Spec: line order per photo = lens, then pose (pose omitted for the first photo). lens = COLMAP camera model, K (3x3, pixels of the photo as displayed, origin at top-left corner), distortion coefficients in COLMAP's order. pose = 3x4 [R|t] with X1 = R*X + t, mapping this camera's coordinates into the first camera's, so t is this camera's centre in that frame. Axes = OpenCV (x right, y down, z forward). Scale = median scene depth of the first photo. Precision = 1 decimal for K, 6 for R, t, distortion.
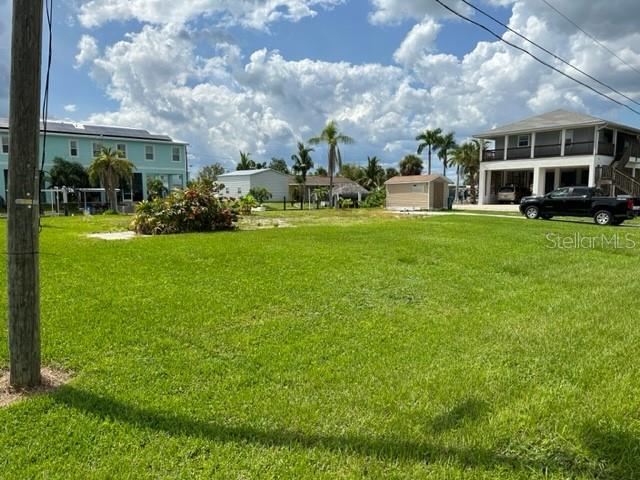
lens RADIAL K [[454.7, 0, 320.0], [0, 454.7, 240.0], [0, 0, 1]] dist [0.114818, -0.185775]
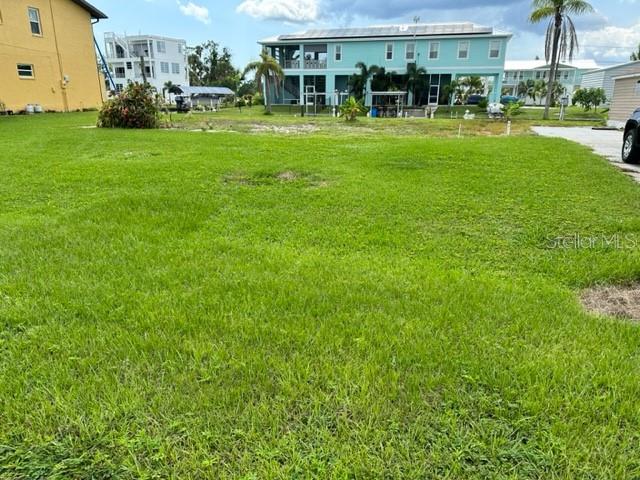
lens RADIAL K [[450.8, 0, 320.0], [0, 450.8, 240.0], [0, 0, 1]] dist [0.051666, -0.067221]
pose [[0.543303, 0.258917, -0.798614, 0.408127], [-0.094871, 0.964097, 0.248026, -0.031077], [0.834159, -0.058988, 0.548360, 0.335252]]
